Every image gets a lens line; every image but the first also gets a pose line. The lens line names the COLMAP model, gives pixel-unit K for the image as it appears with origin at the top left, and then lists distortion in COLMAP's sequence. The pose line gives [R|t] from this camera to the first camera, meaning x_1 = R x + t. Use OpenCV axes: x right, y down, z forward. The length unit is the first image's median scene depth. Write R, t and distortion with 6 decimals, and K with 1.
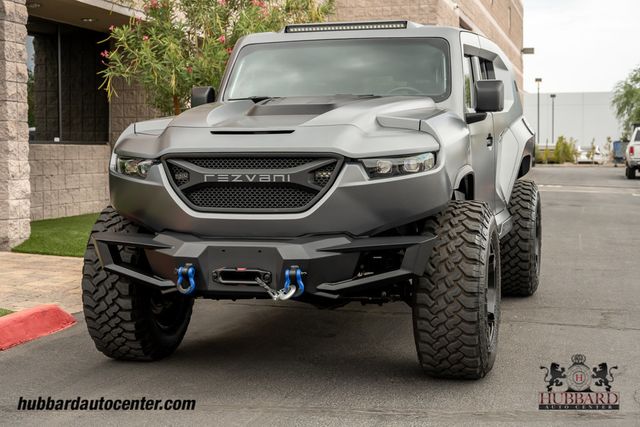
lens RADIAL K [[1089.8, 0, 319.2], [0, 1089.8, 214.4], [0, 0, 1]] dist [-0.033998, 0.000000]
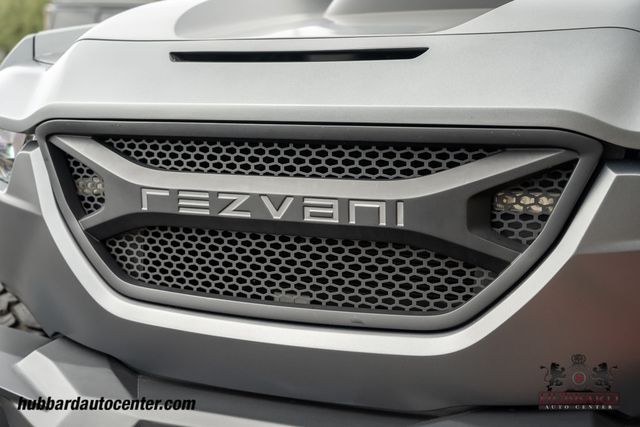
lens RADIAL K [[1103.4, 0, 319.6], [0, 1103.4, 213.1], [0, 0, 1]] dist [0.016480, 0.000000]
pose [[0.983288, 0.026454, -0.180127, 0.003493], [-0.014472, 0.997614, 0.067509, -0.052787], [0.181483, -0.063774, 0.981324, 0.703803]]
